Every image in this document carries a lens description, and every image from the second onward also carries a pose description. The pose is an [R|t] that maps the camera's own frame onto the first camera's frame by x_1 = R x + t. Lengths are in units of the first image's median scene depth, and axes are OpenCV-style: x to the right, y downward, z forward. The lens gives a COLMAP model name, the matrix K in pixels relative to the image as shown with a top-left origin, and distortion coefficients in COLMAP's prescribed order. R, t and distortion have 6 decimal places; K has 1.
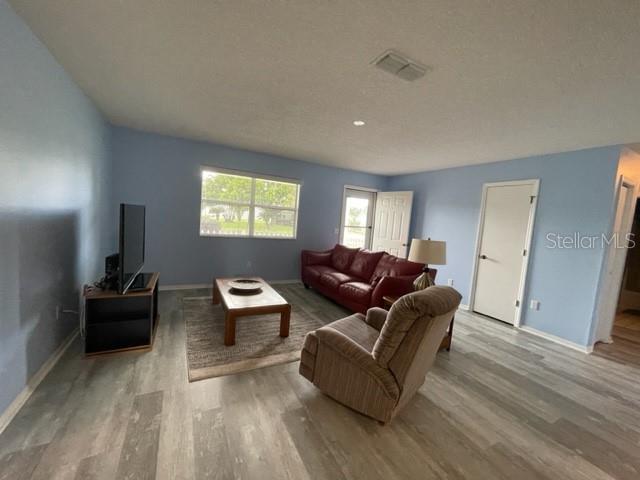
lens RADIAL K [[258.8, 0, 316.7], [0, 258.8, 240.2], [0, 0, 1]] dist [0.001214, -0.000423]
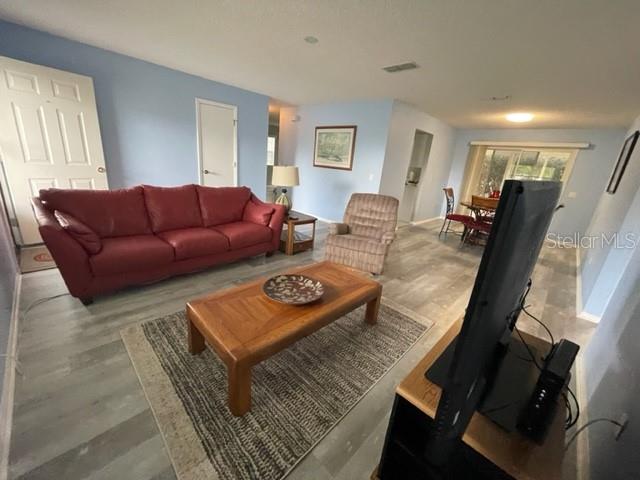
lens RADIAL K [[258.8, 0, 316.7], [0, 258.8, 240.2], [0, 0, 1]] dist [0.001214, -0.000423]
pose [[-0.291083, -0.387229, 0.874828, -0.684607], [-0.032421, 0.917892, 0.395504, -0.141080], [-0.956148, 0.086762, -0.279737, 1.014792]]
